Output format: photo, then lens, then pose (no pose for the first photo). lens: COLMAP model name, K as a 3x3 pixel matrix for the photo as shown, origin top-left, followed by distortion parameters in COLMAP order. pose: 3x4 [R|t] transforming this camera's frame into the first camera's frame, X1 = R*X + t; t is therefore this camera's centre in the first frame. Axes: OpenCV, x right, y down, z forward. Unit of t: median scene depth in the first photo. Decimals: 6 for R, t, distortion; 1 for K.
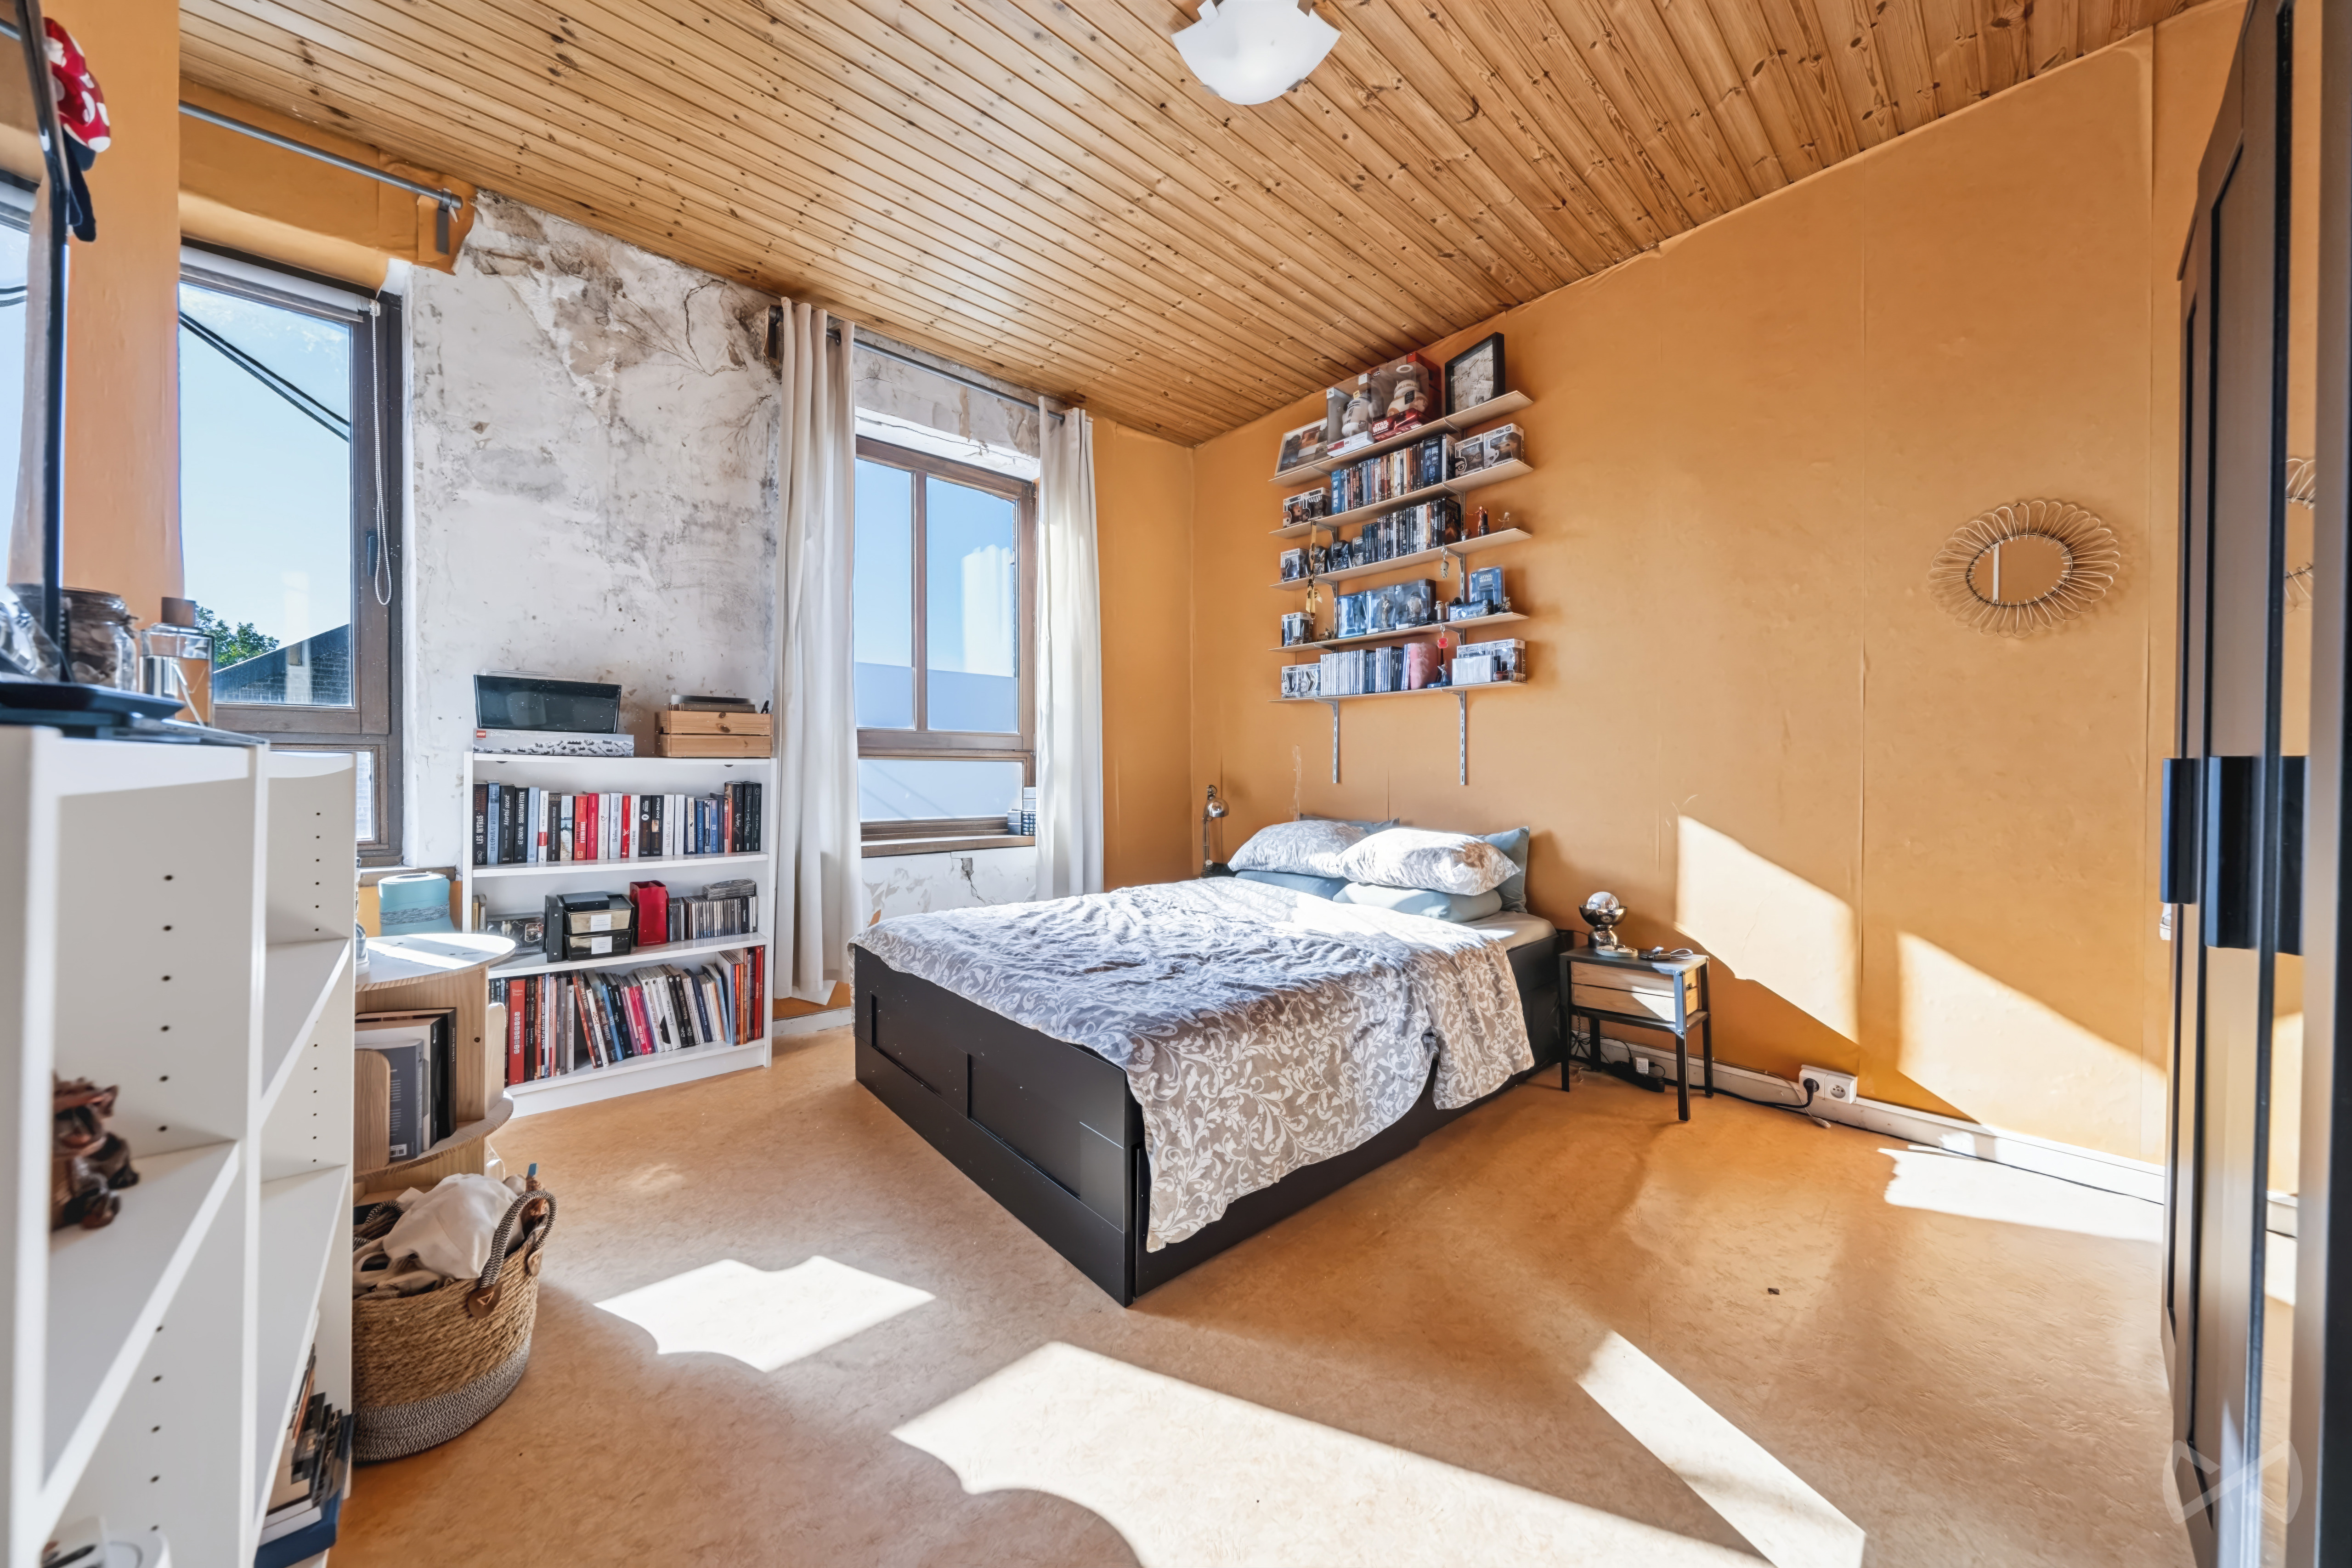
lens RADIAL K [[797.1, 0, 1173.4], [0, 797.1, 775.0], [0, 0, 1]] dist [-0.008858, 0.001044]
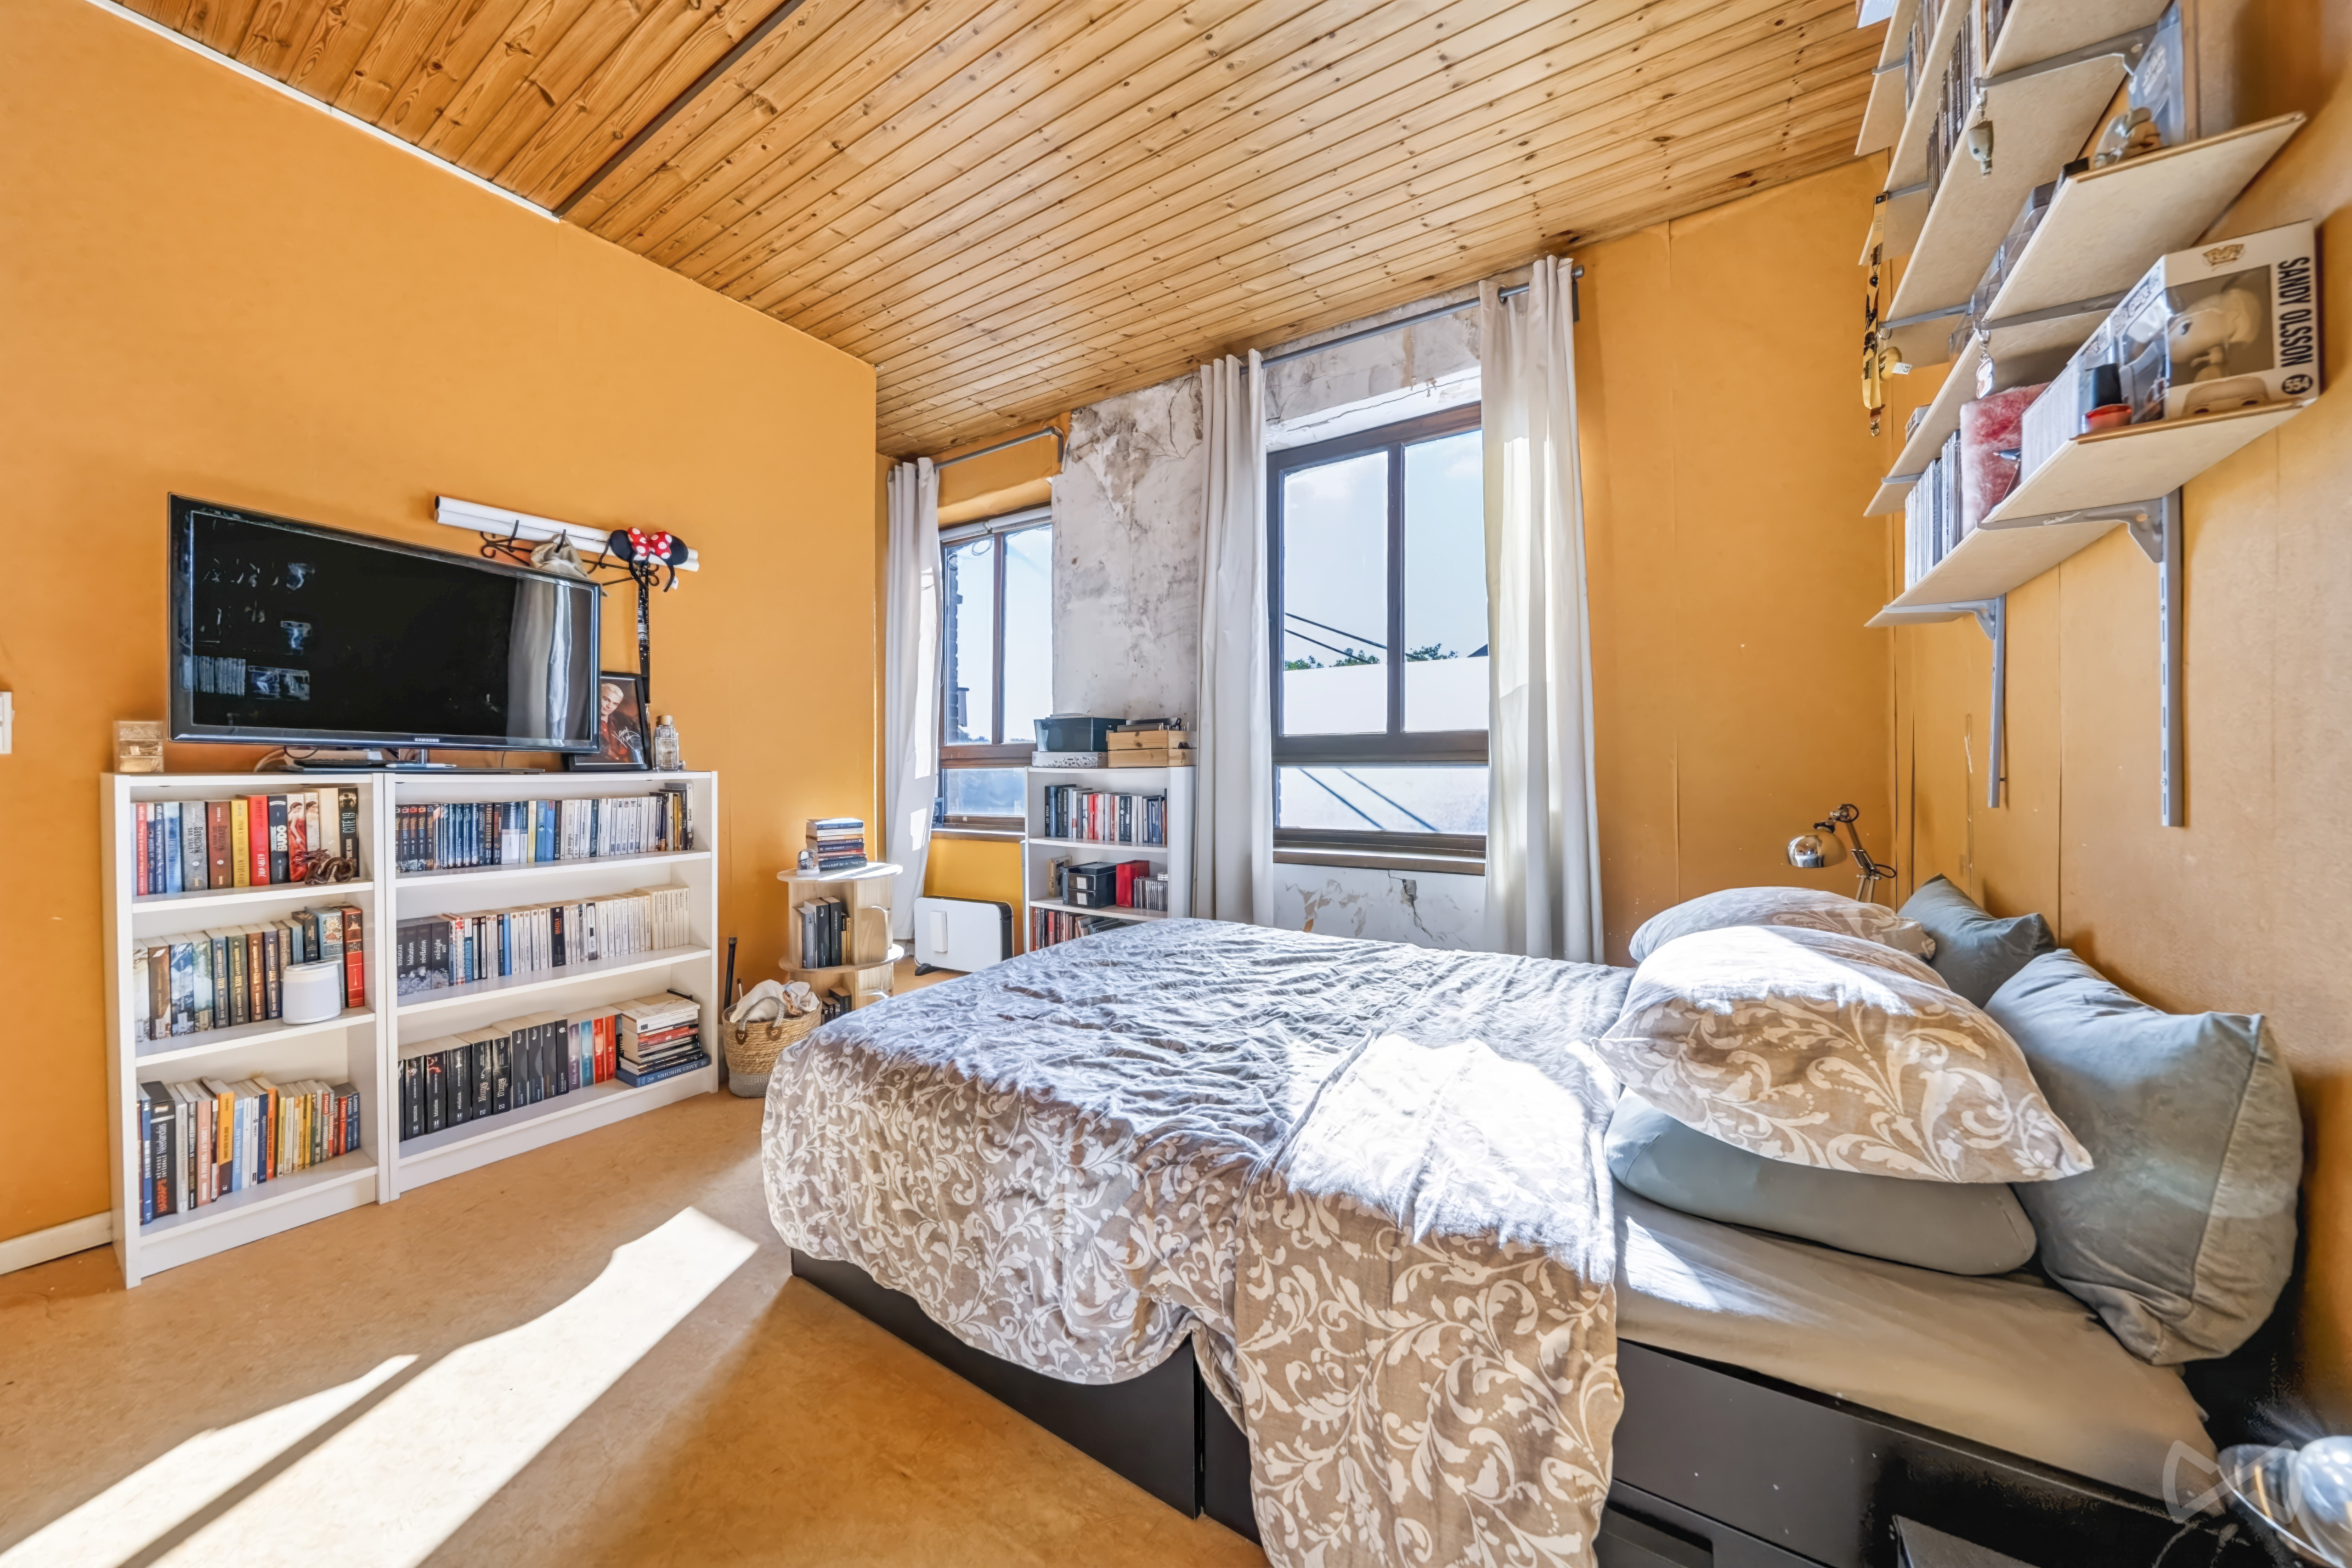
lens RADIAL K [[797.1, 0, 1181.0], [0, 797.1, 779.2], [0, 0, 1]] dist [-0.008858, 0.001044]
pose [[0.267801, 0.001744, -0.963473, 0.652561], [-0.002019, 0.999997, 0.001249, -0.005013], [0.963472, 0.001611, 0.267804, 0.709205]]
